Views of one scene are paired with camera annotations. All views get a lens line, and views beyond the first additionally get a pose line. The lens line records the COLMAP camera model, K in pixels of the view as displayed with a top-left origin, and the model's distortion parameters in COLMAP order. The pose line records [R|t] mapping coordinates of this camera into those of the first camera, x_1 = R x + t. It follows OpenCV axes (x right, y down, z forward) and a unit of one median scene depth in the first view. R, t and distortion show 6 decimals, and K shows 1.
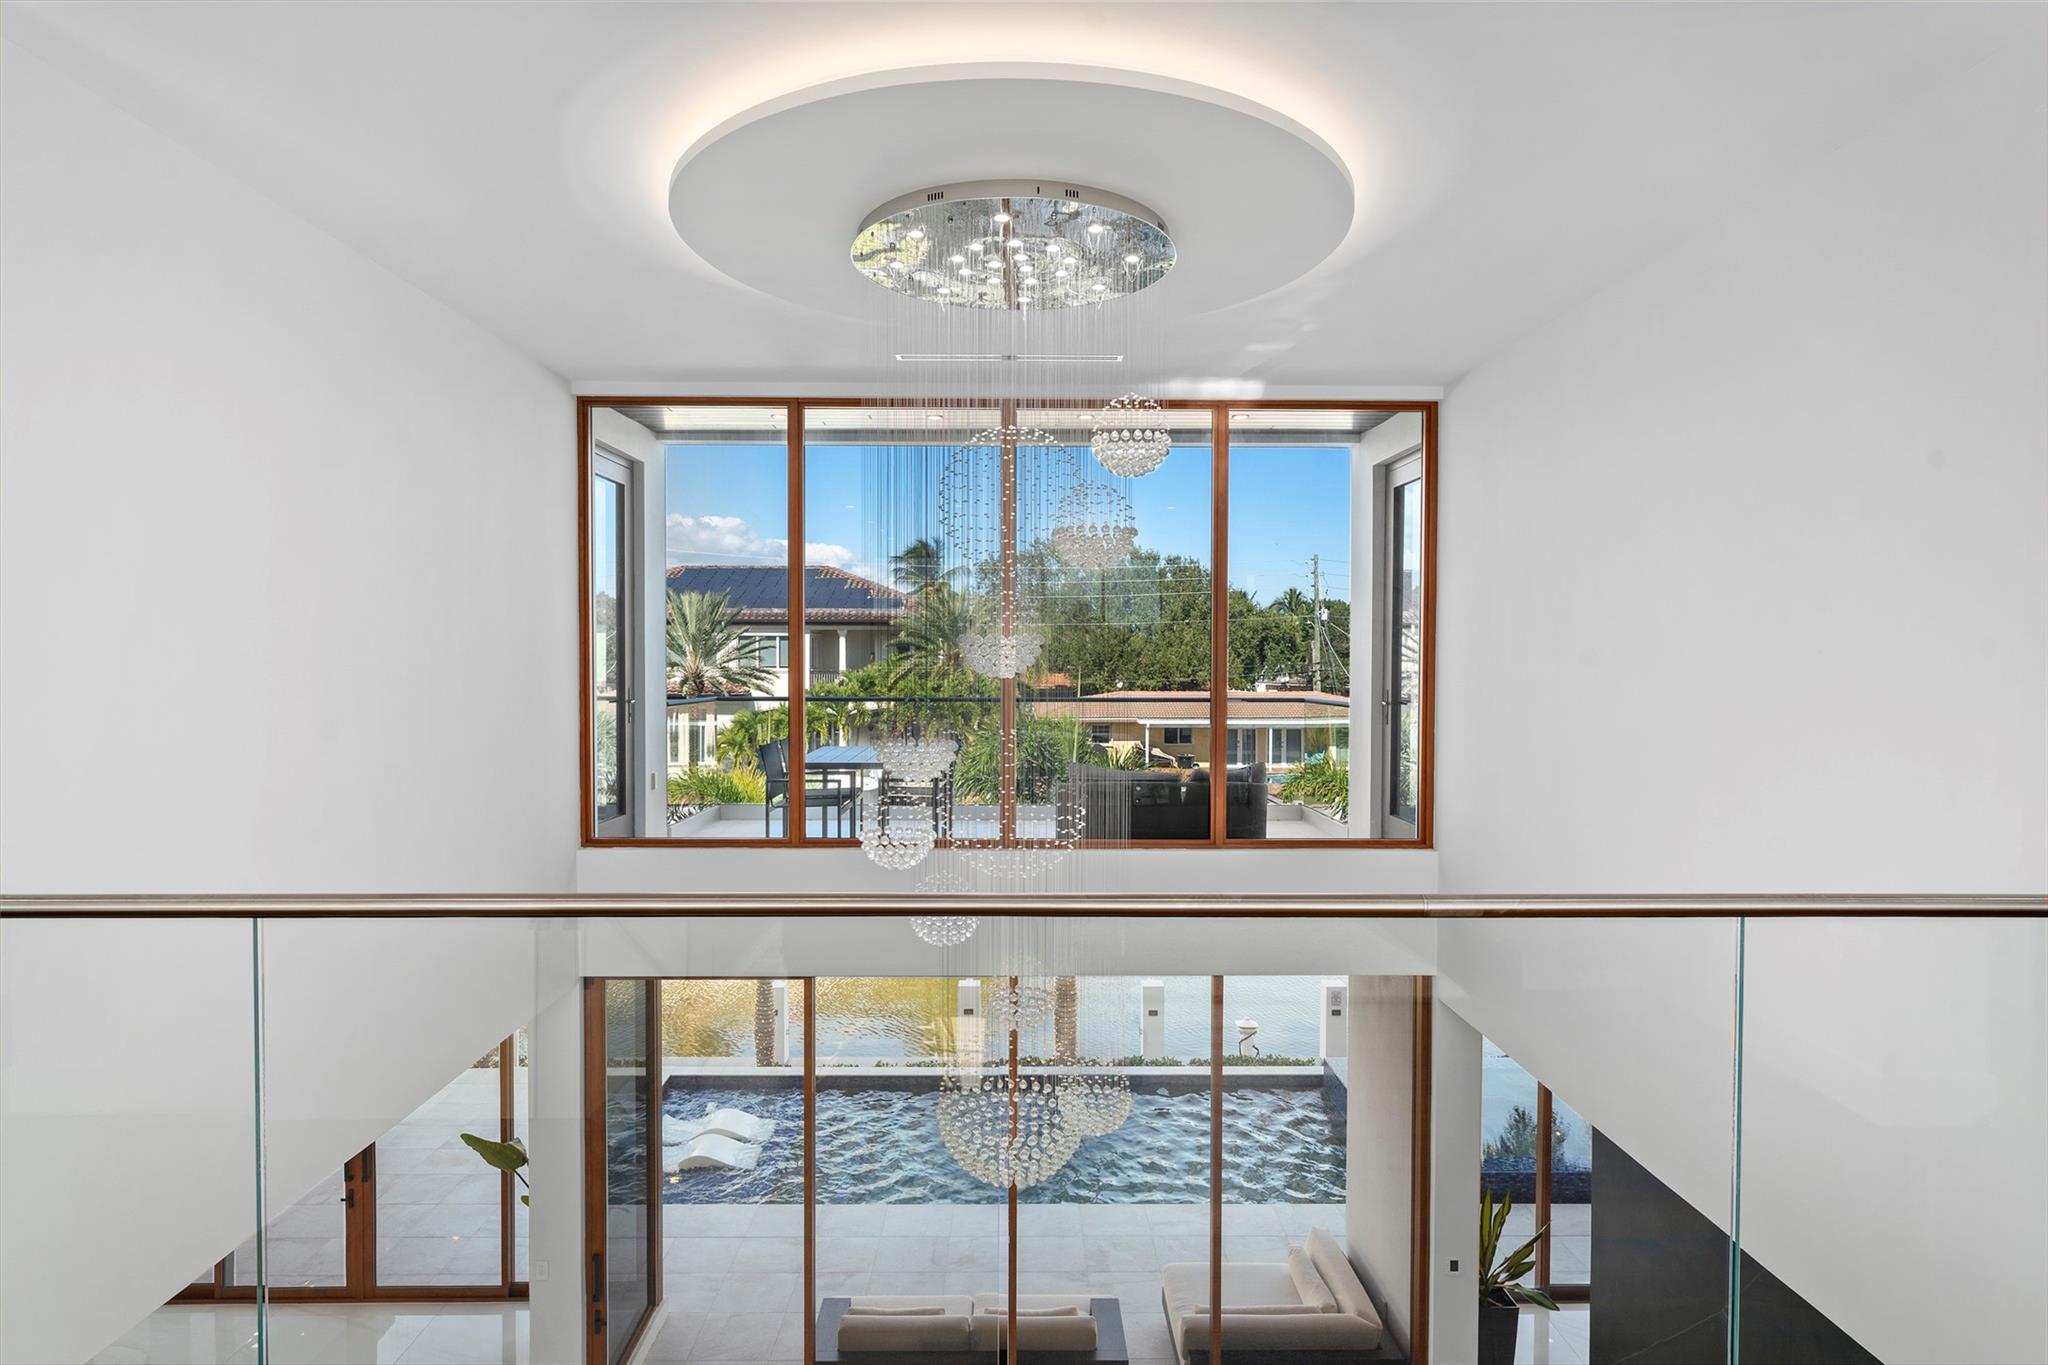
lens RADIAL K [[1153.2, 0, 1022.2], [0, 1153.2, 679.6], [0, 0, 1]] dist [-0.000591, -0.001815]
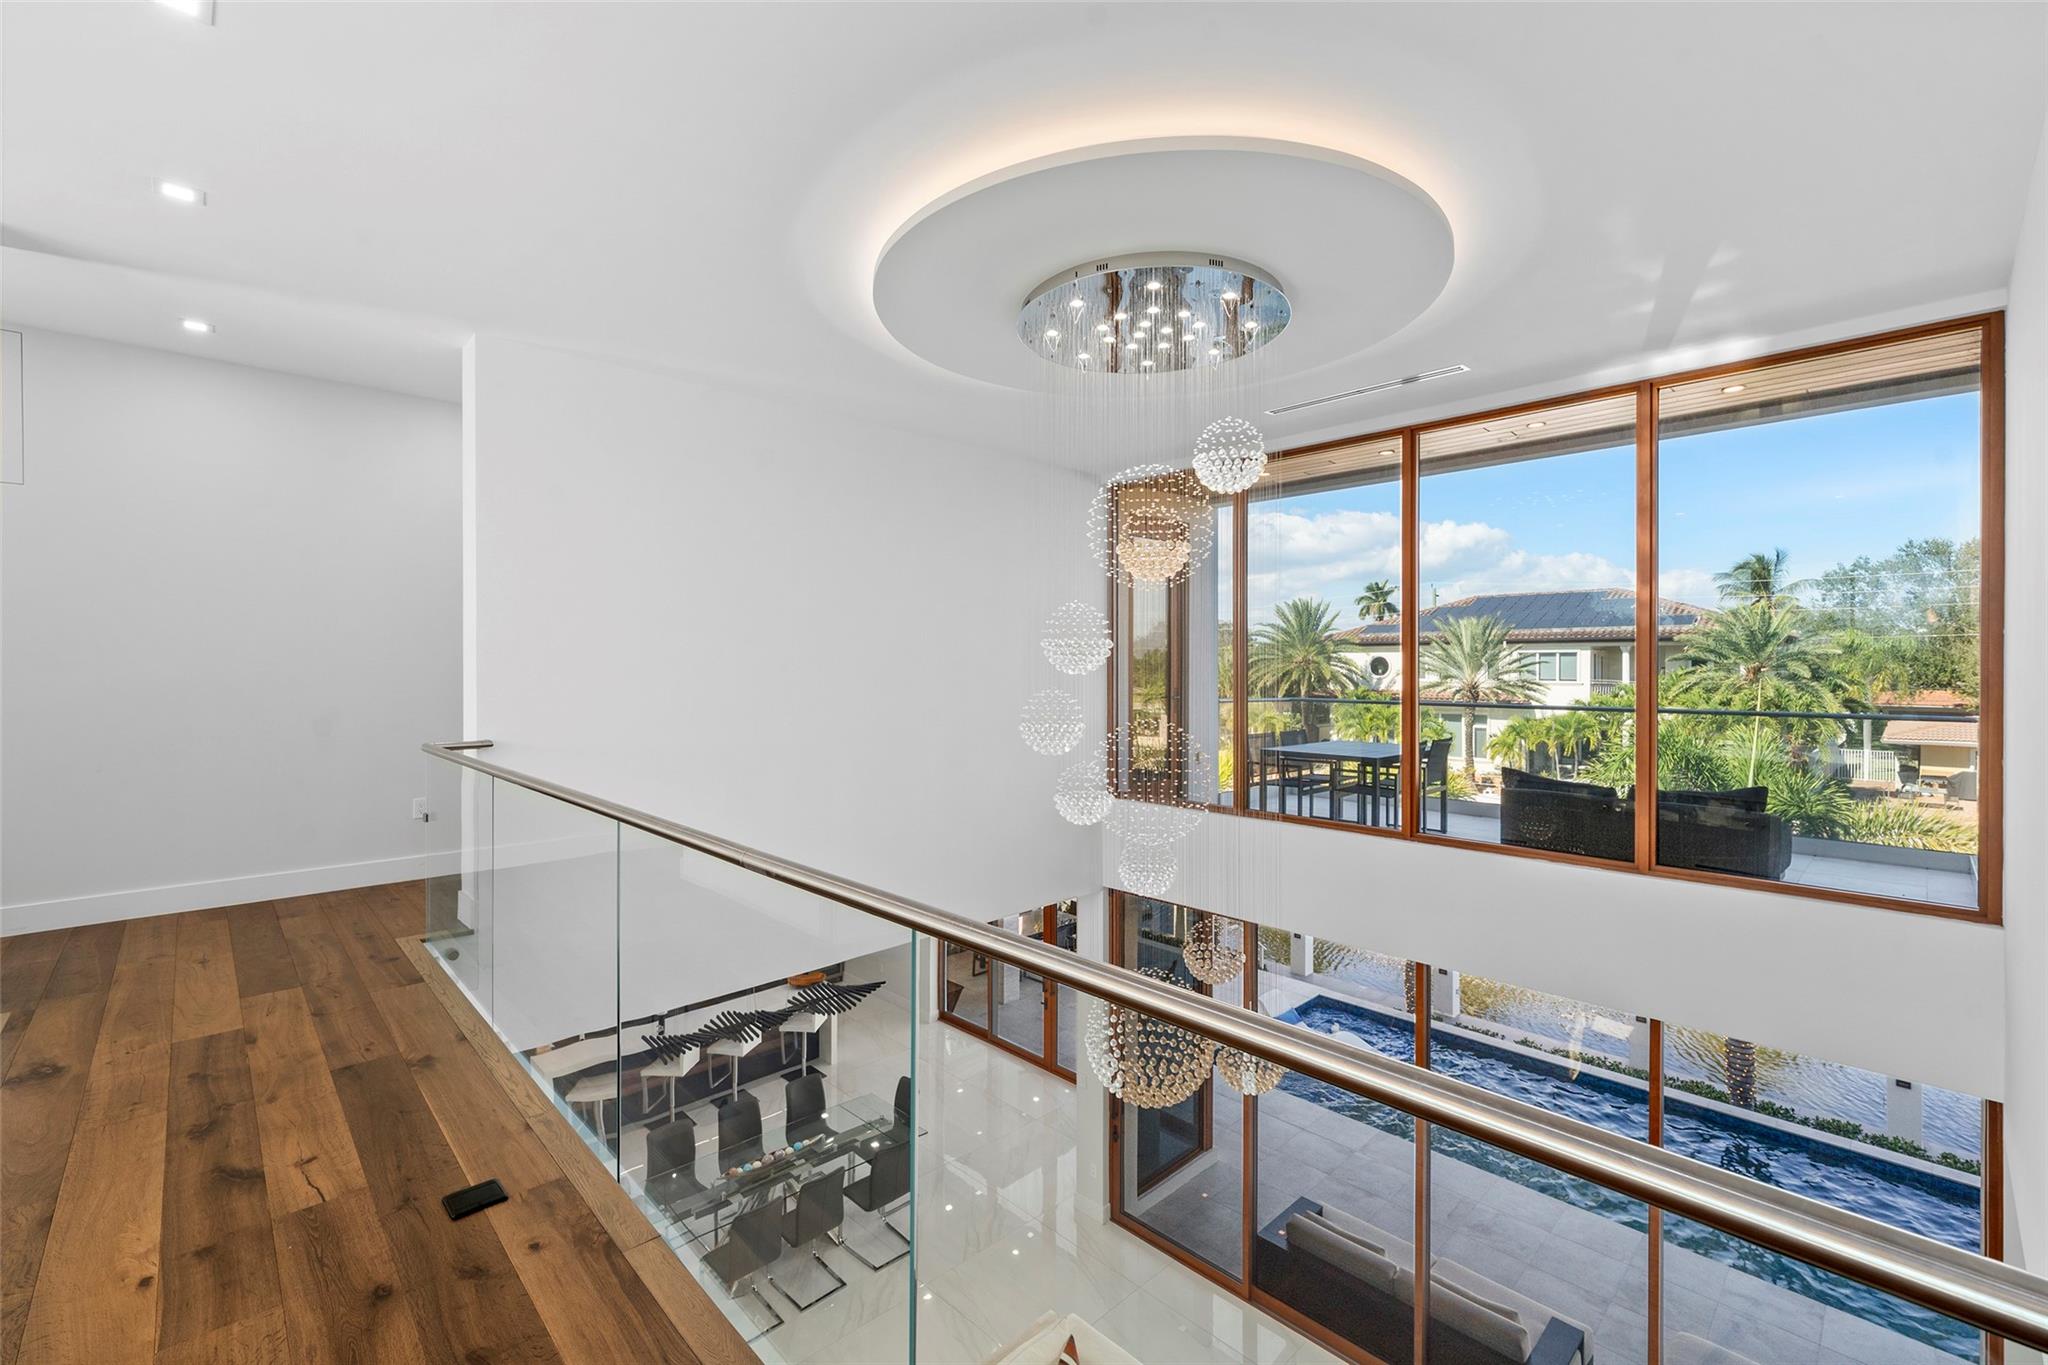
lens RADIAL K [[861.6, 0, 1018.3], [0, 861.6, 678.7], [0, 0, 1]] dist [0.003526, -0.000098]
pose [[0.675987, 0.006566, -0.736884, 0.277264], [-0.015337, 0.999869, -0.005159, 0.001958], [0.736754, 0.014789, 0.675999, 0.147588]]
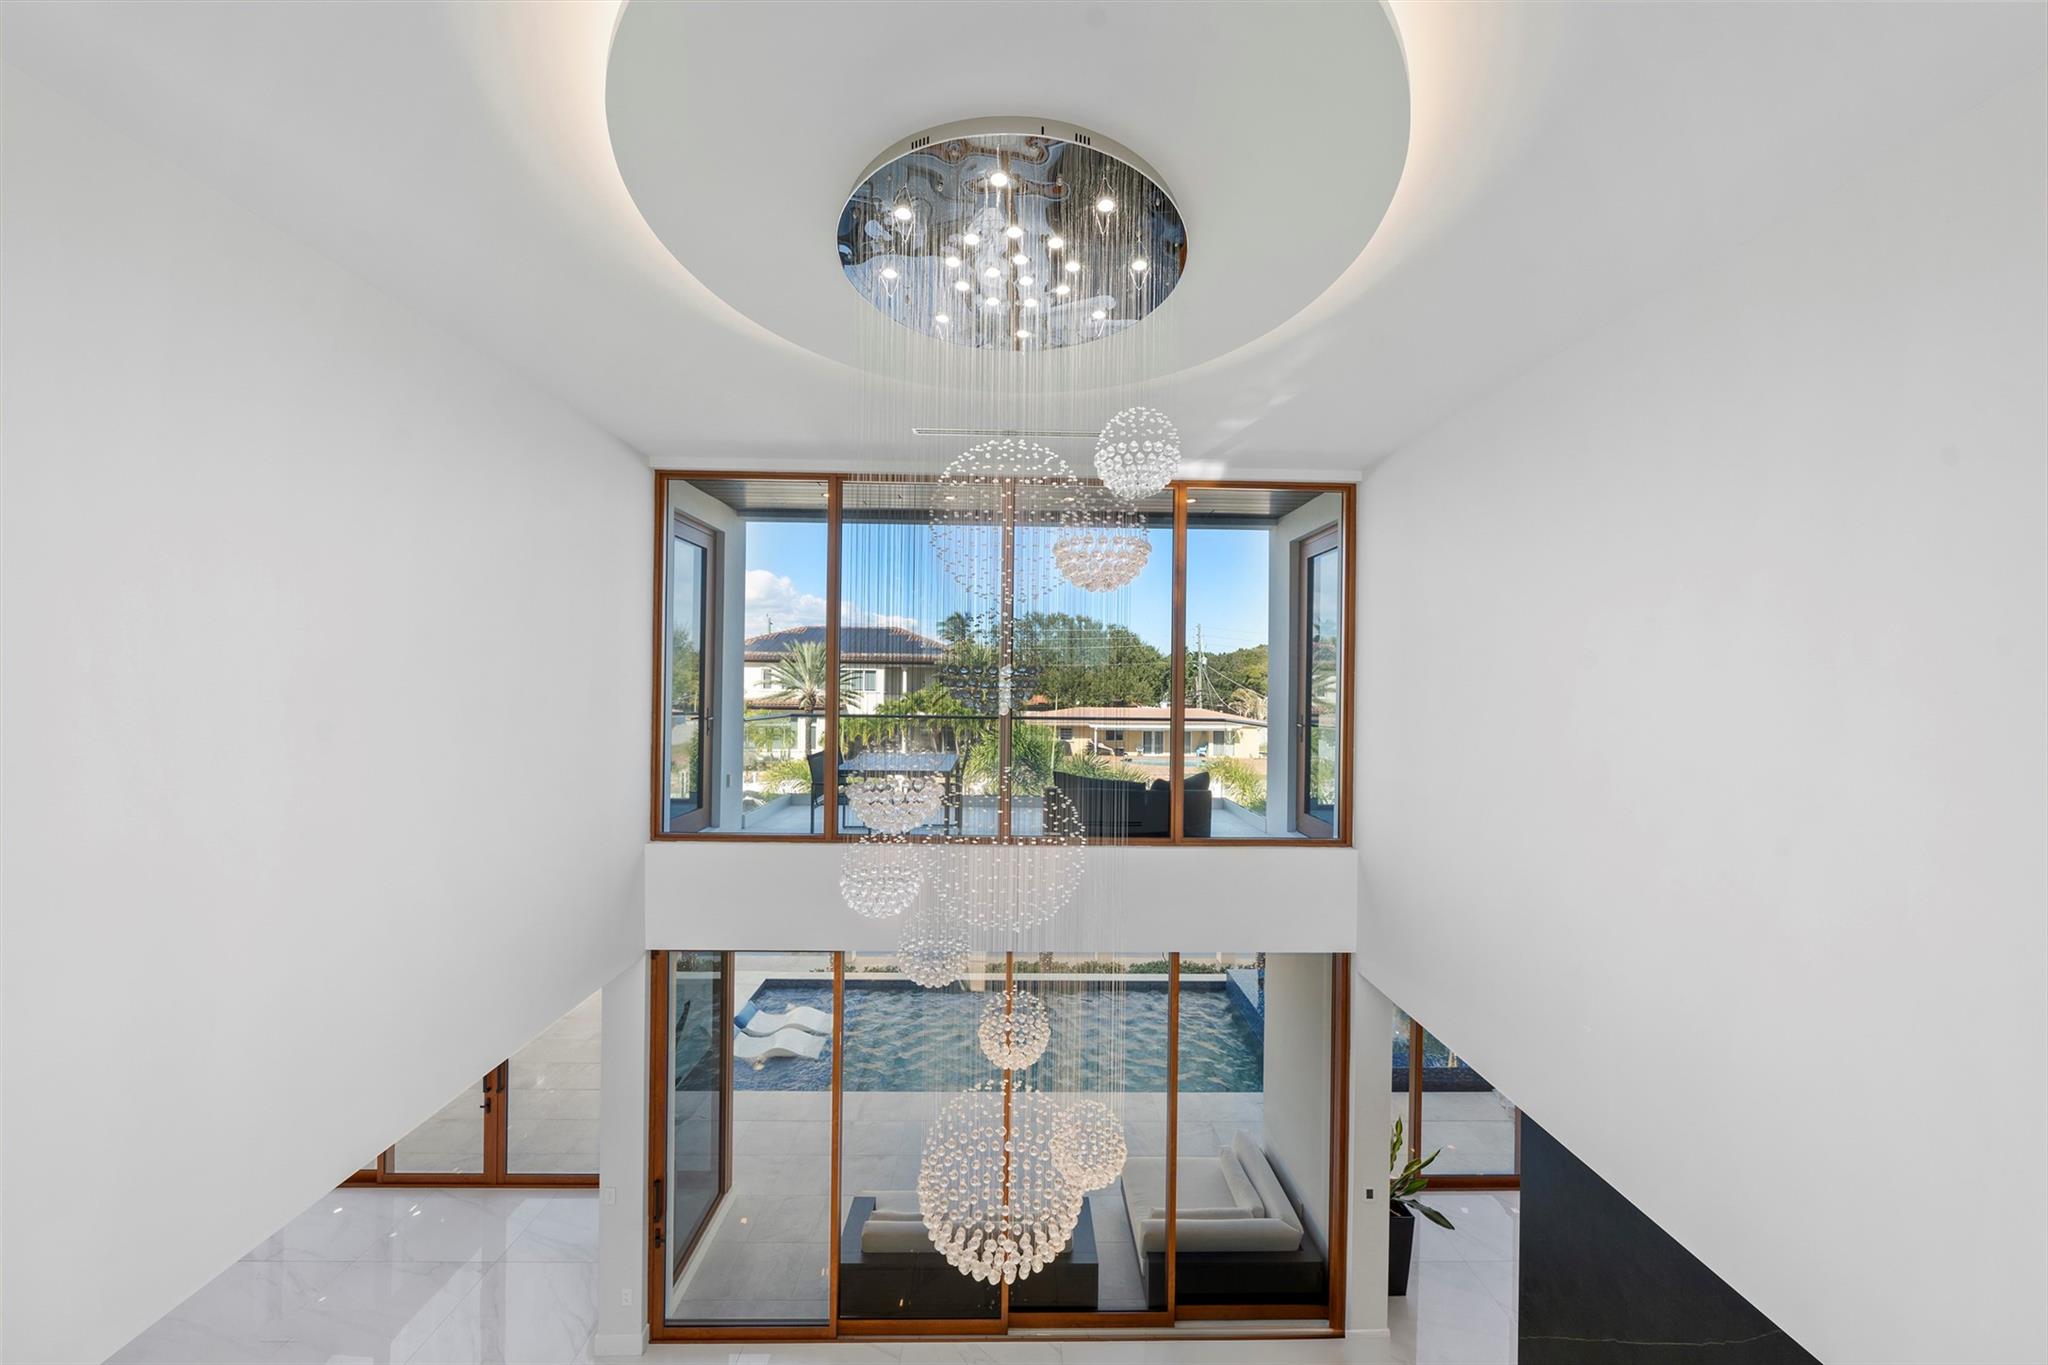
lens RADIAL K [[692.9, 0, 1023.9], [0, 692.9, 682.2], [0, 0, 1]] dist [-0.001634, 0.000043]
pose [[0.999904, 0.010378, 0.009196, -0.000265], [-0.010159, 0.999669, -0.023629, -0.006135], [-0.009438, 0.023533, 0.999679, 0.215570]]
